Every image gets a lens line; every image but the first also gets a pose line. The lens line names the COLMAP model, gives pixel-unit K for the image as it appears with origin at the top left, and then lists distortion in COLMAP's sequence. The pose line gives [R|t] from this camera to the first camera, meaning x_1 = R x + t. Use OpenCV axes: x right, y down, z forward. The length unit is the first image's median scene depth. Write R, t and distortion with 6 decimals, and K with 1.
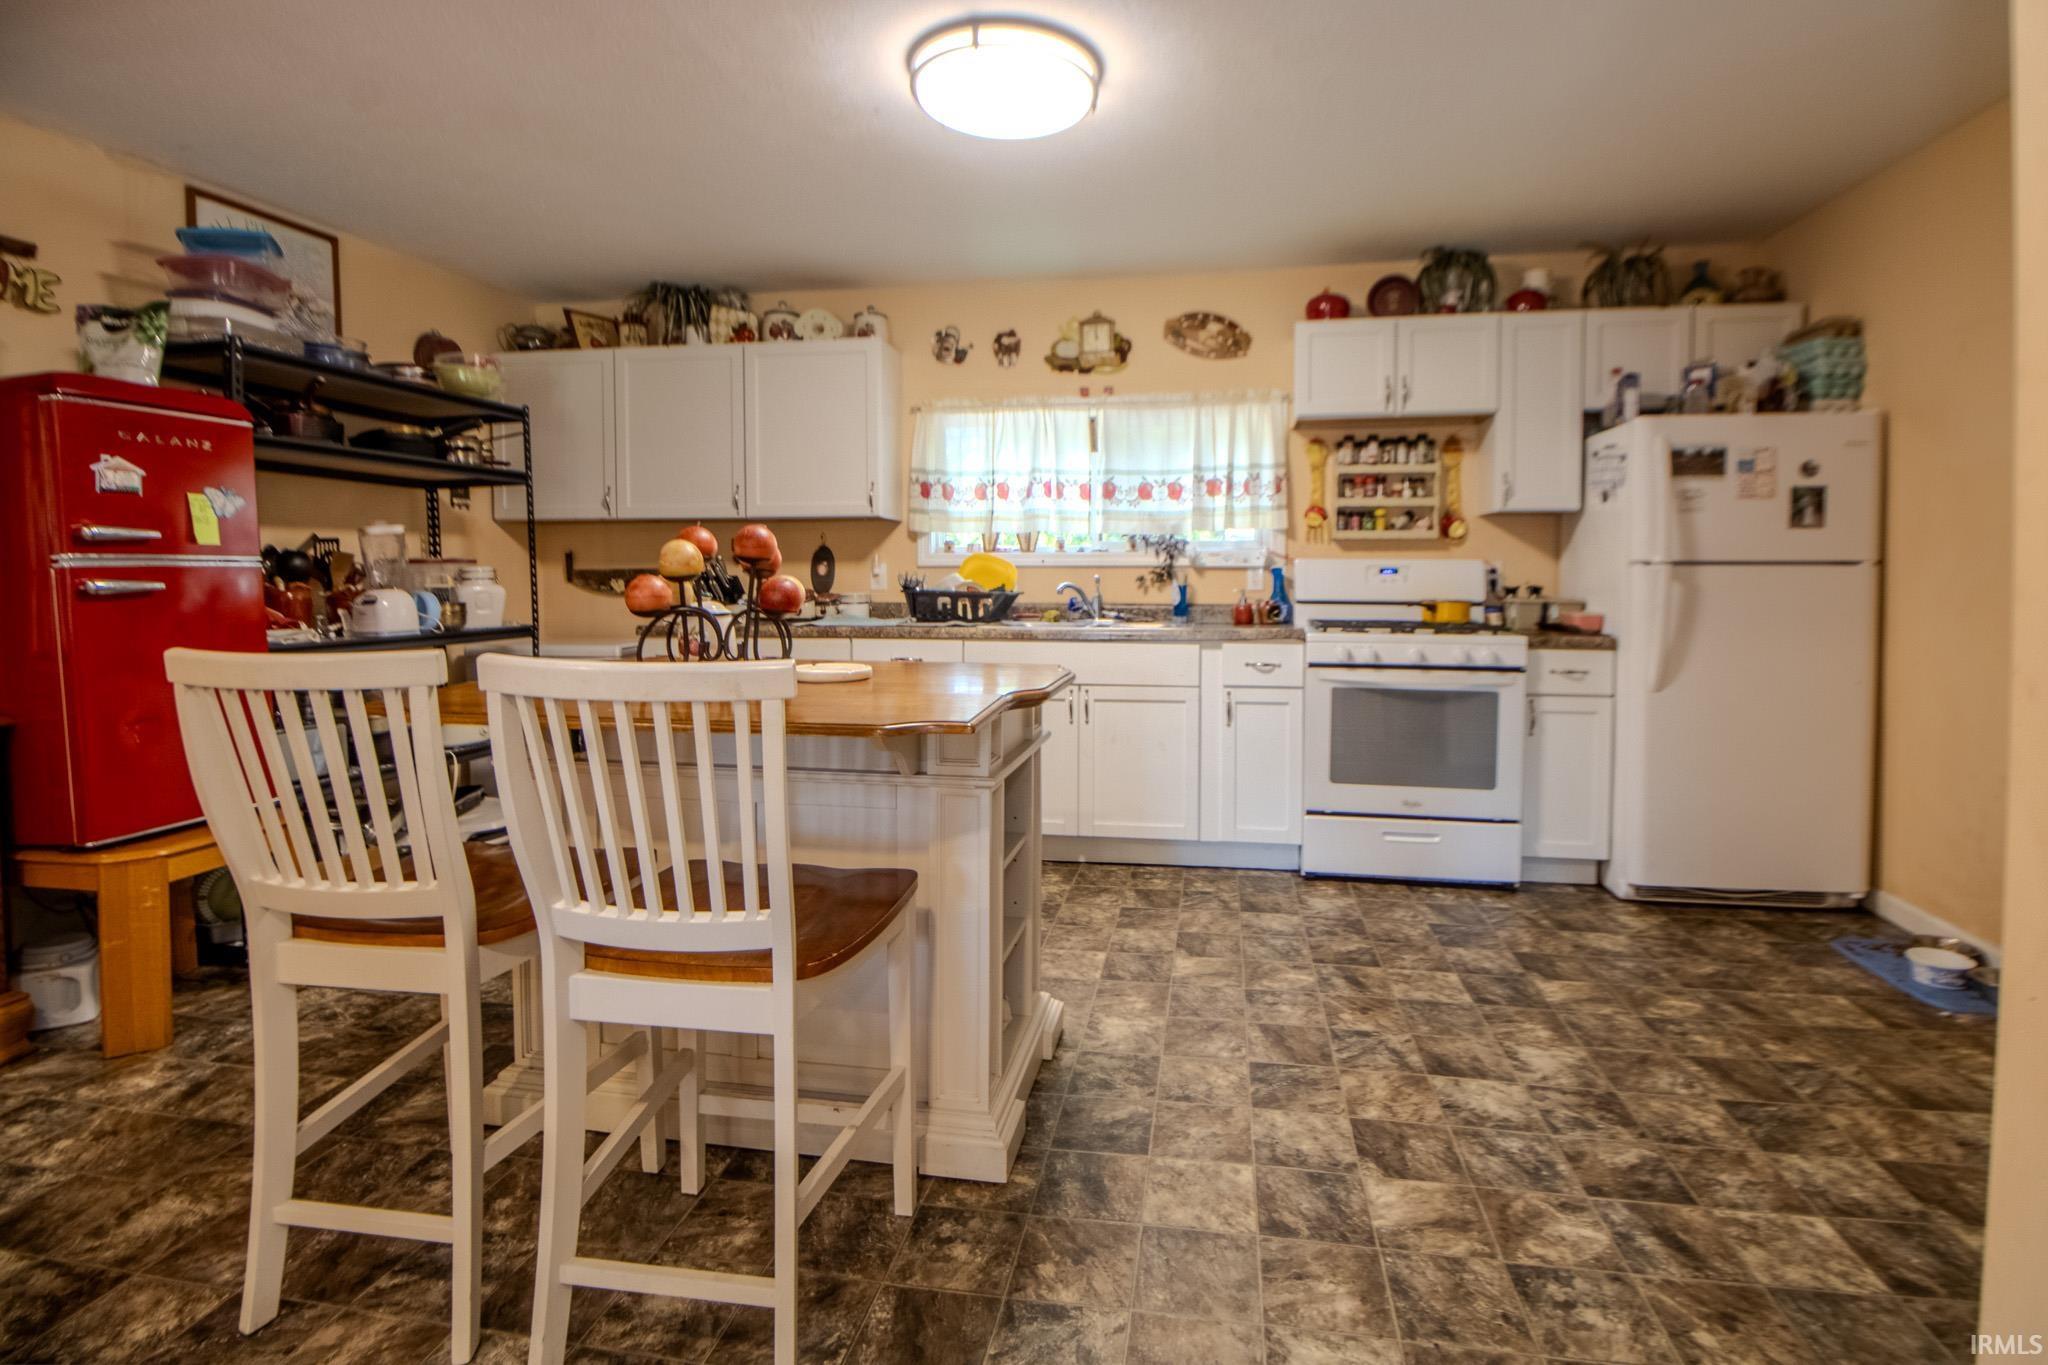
lens RADIAL K [[950.3, 0, 1031.0], [0, 950.3, 610.3], [0, 0, 1]] dist [-0.011889, -0.006270]
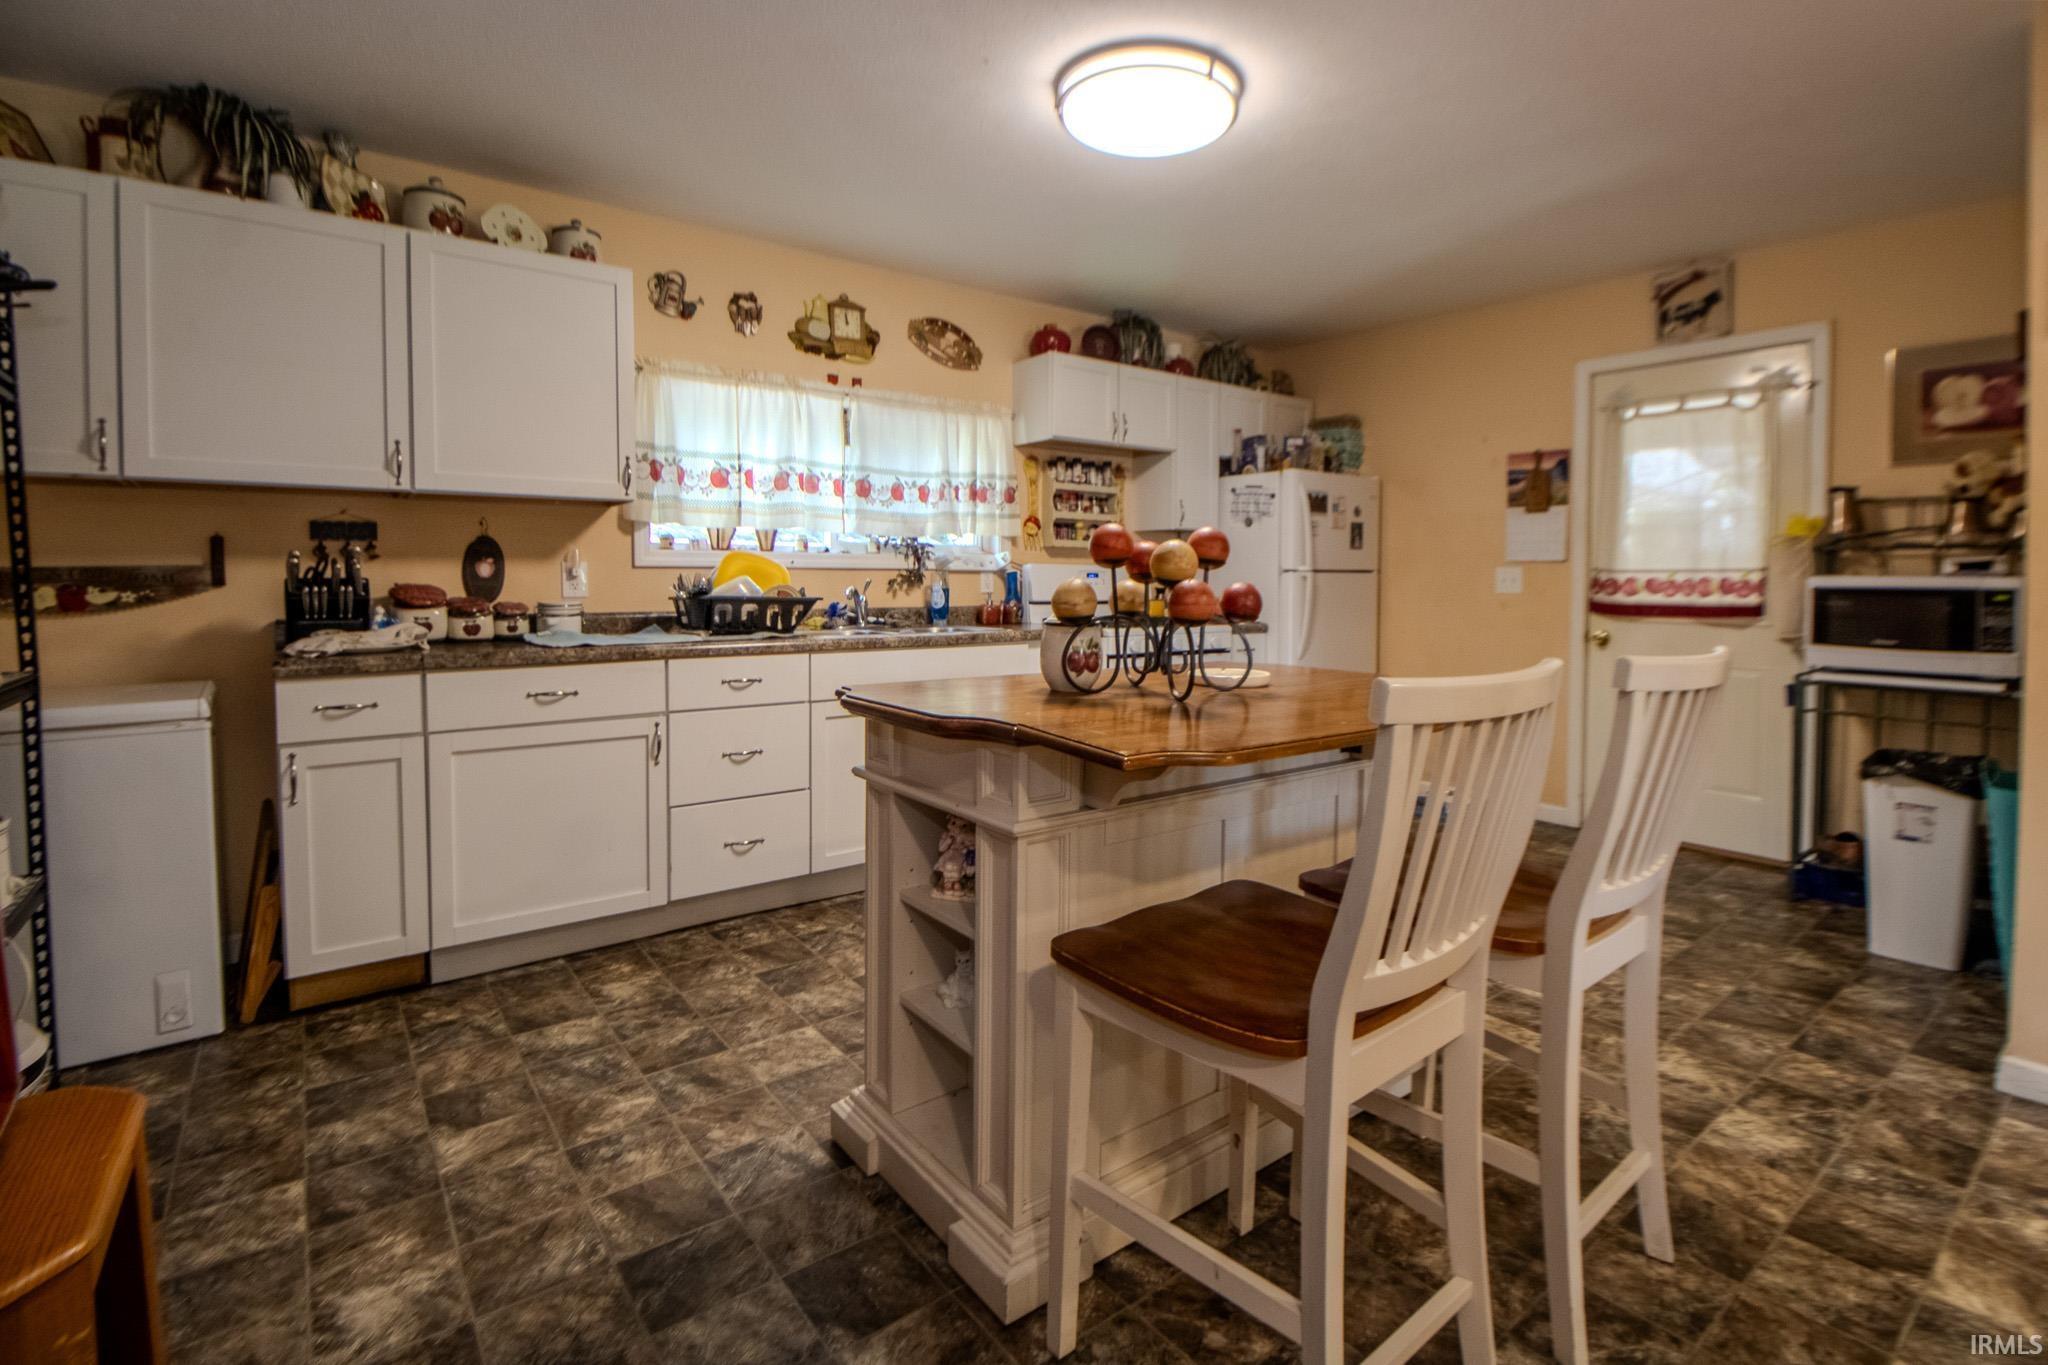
lens RADIAL K [[950.3, 0, 1106.9], [0, 950.3, 610.8], [0, 0, 1]] dist [-0.011889, -0.006270]
pose [[0.660669, -0.022907, 0.750327, -0.470130], [0.024382, 0.999662, 0.009050, -0.007324], [-0.750281, 0.012316, 0.661004, 0.198226]]
